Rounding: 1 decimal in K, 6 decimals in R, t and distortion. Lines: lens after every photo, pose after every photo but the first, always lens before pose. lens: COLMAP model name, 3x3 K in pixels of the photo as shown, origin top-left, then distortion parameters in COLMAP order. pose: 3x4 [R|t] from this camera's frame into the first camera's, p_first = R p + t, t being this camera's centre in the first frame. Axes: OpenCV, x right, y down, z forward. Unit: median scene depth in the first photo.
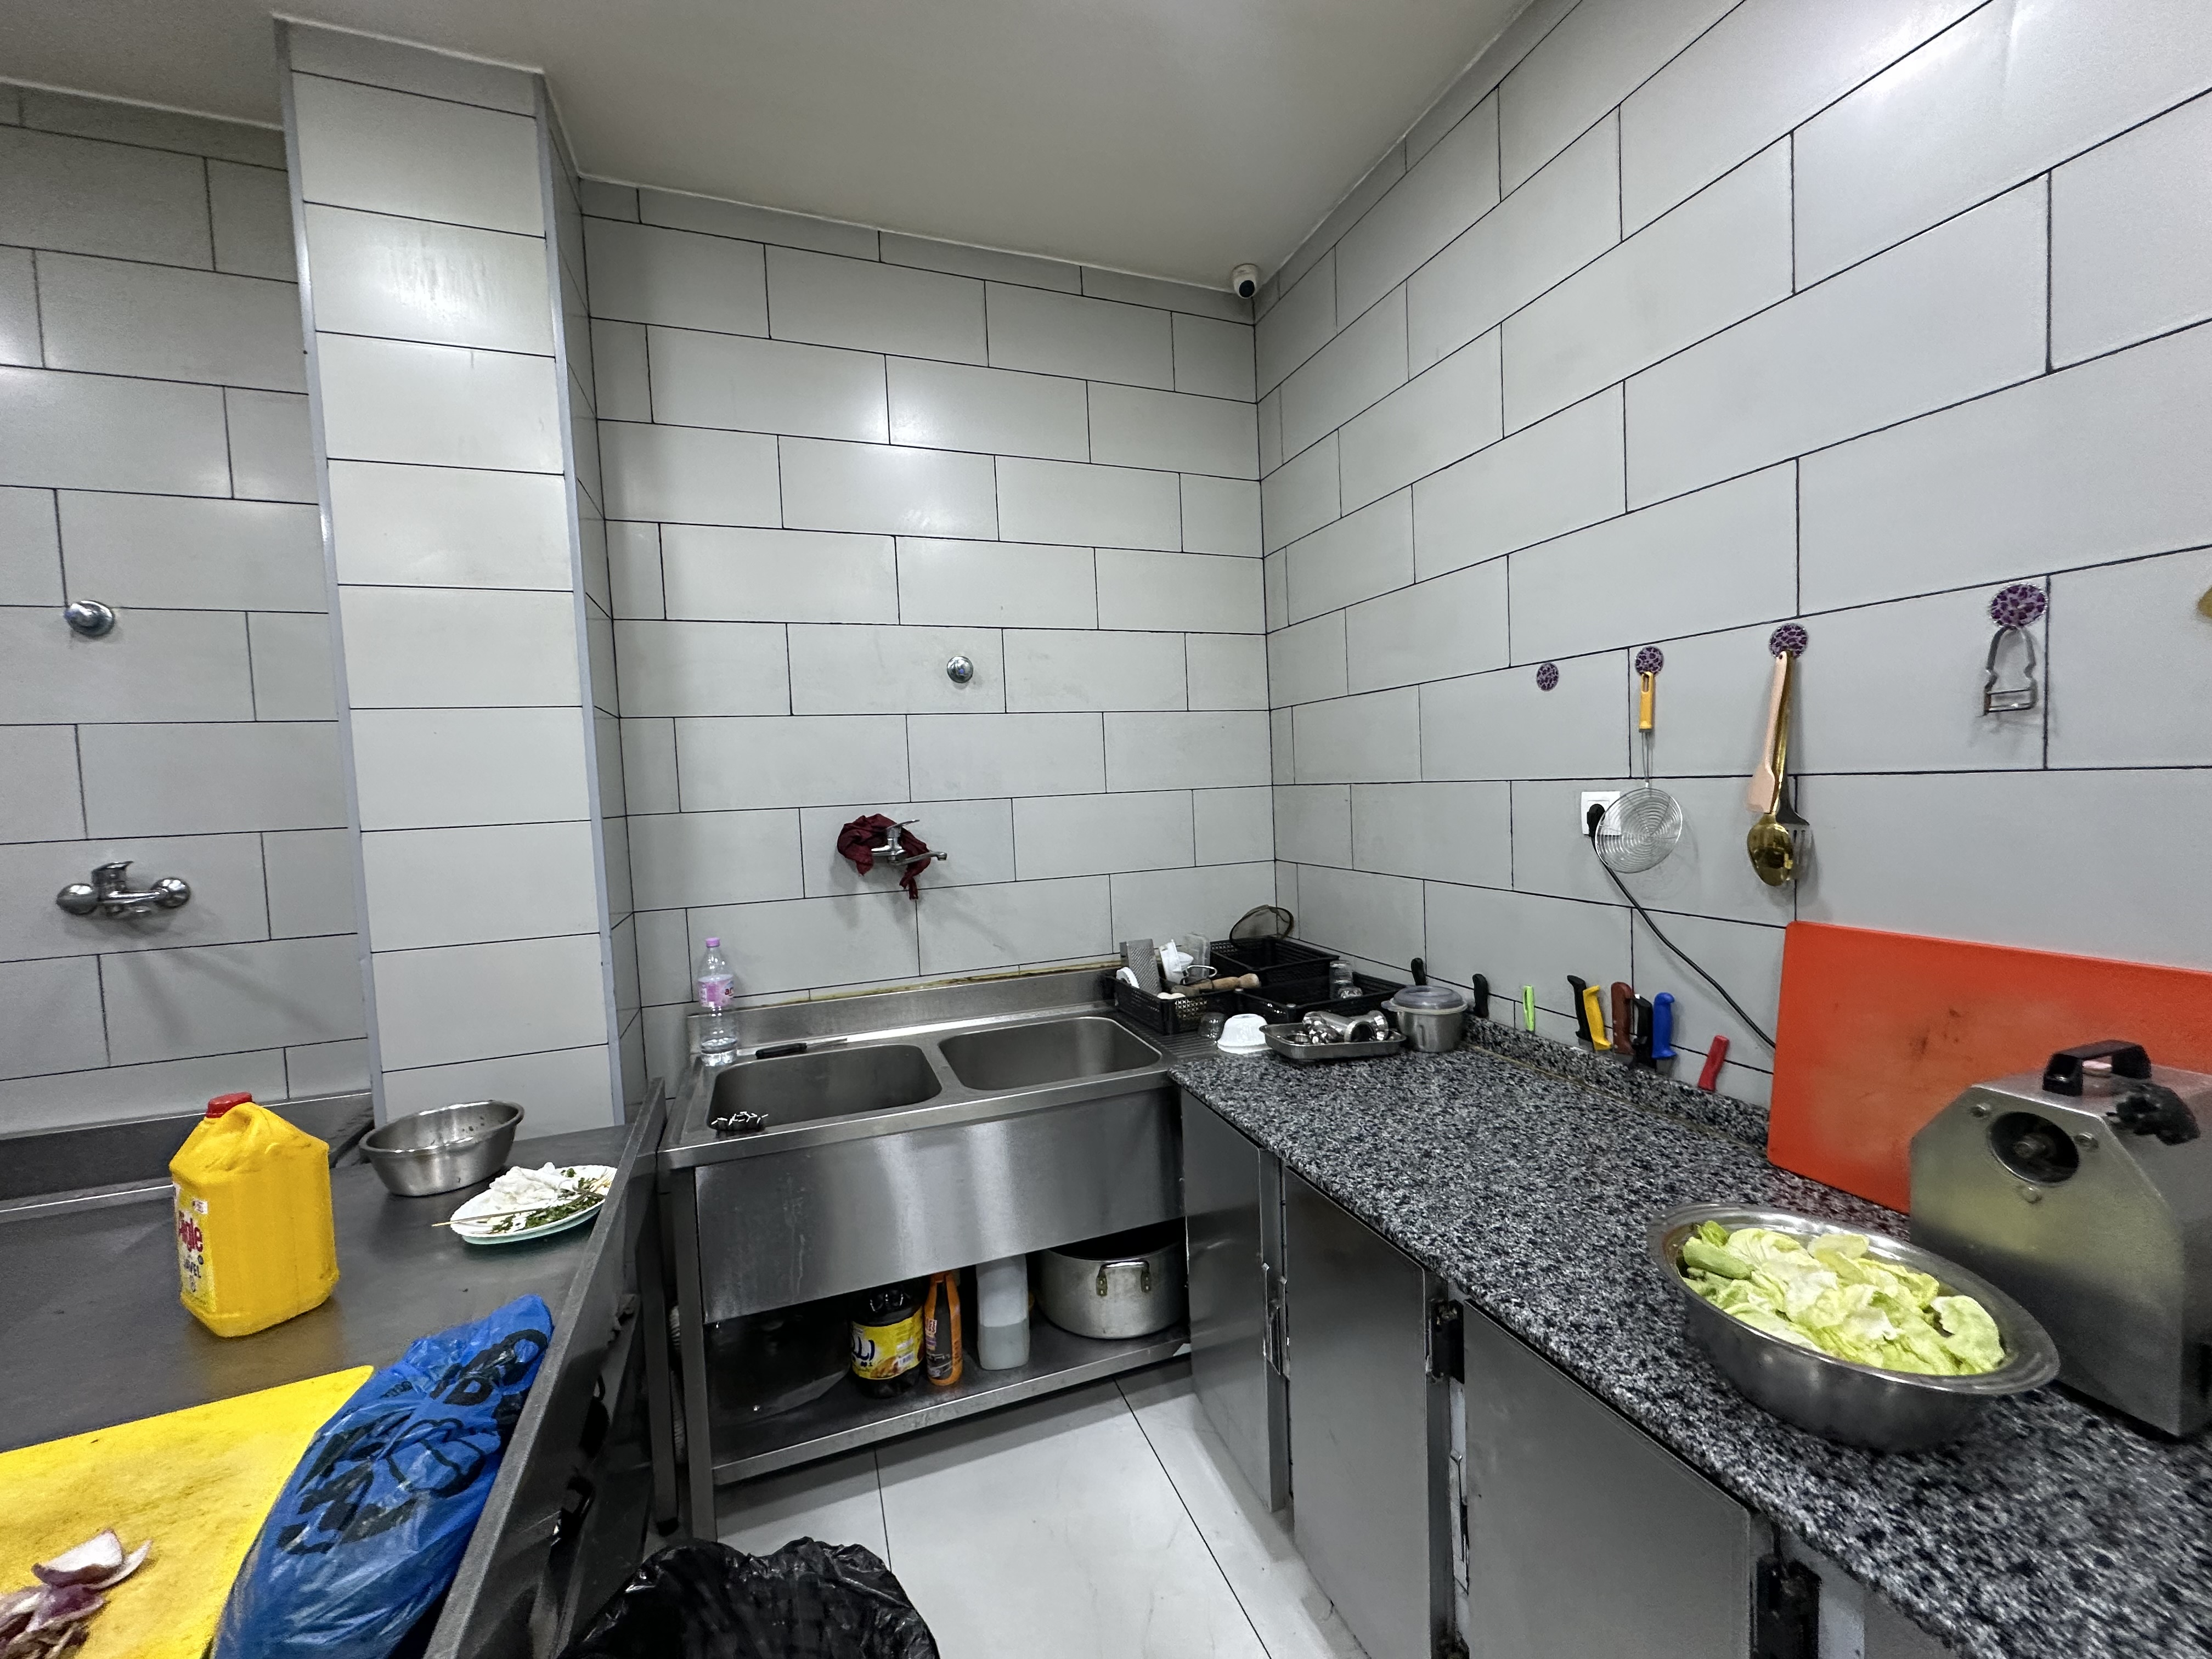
lens RADIAL K [[884.7, 0, 1106.7], [0, 884.7, 827.4], [0, 0, 1]] dist [-0.004327, 0.001216]
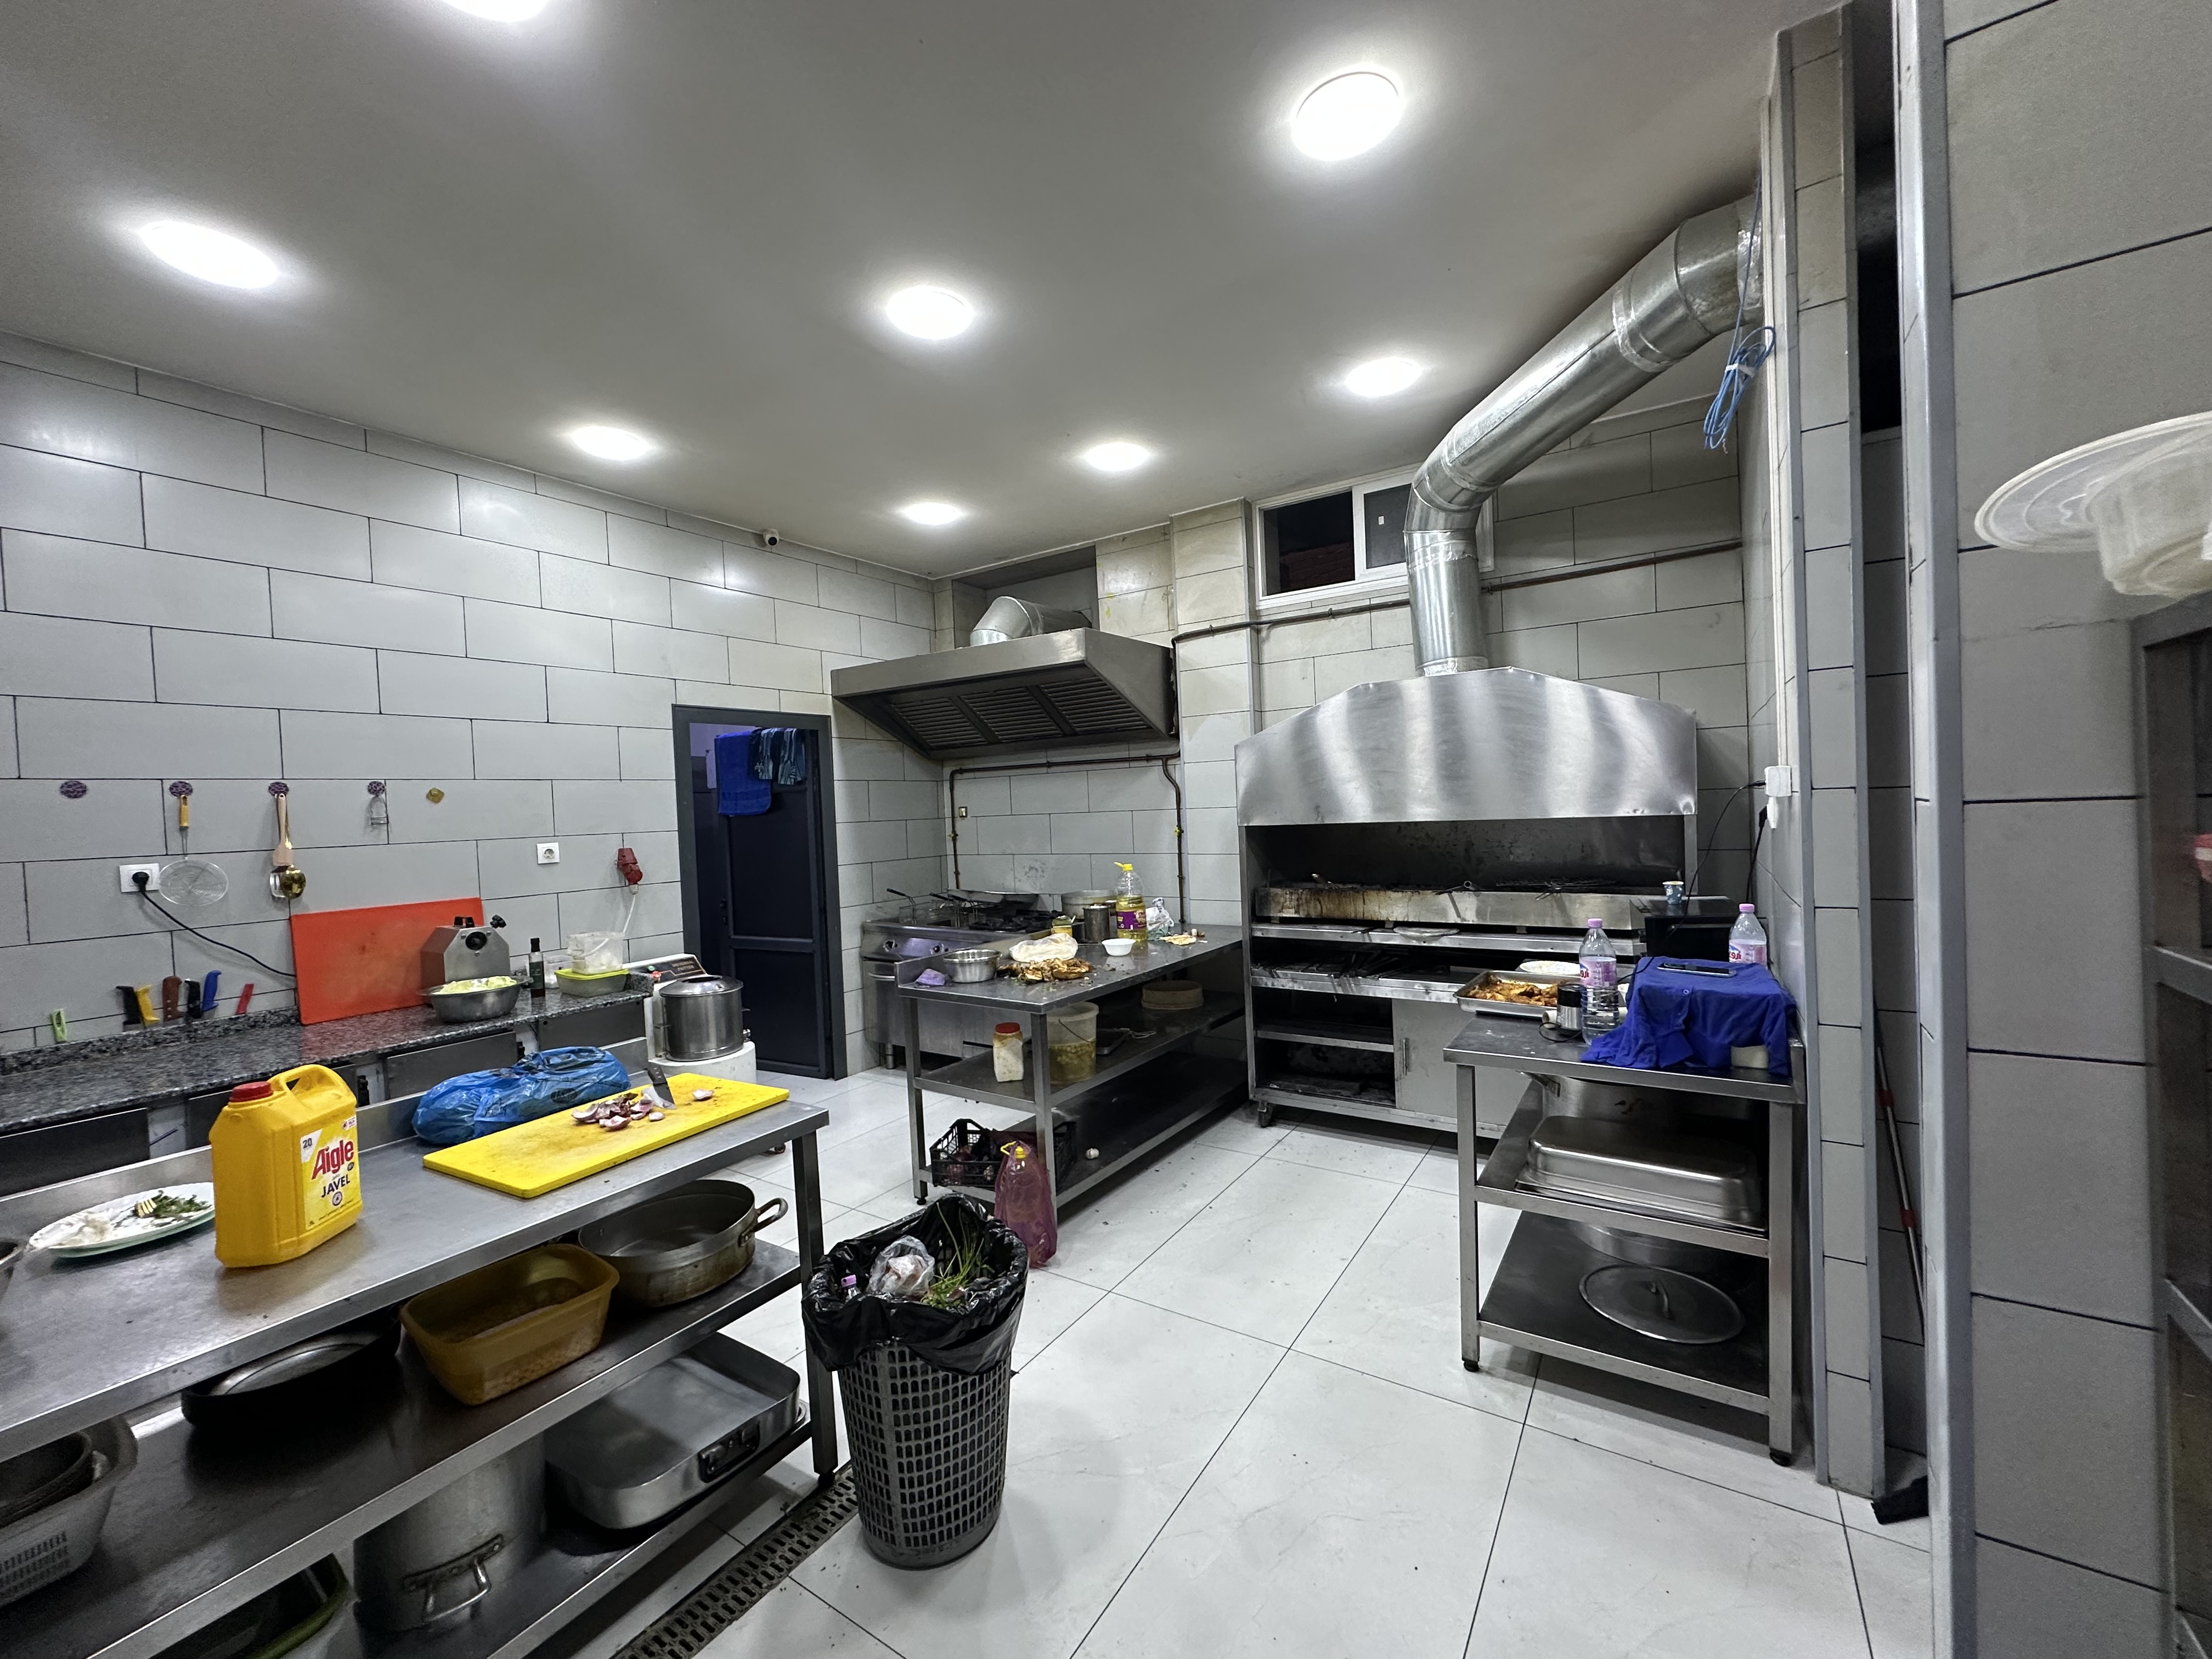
lens RADIAL K [[884.7, 0, 1111.2], [0, 884.7, 826.2], [0, 0, 1]] dist [-0.004327, 0.001216]
pose [[-0.589908, 0.043199, 0.806314, -1.958658], [0.104193, 0.994292, 0.022958, 0.041635], [-0.800720, 0.097556, -0.591042, 0.564510]]
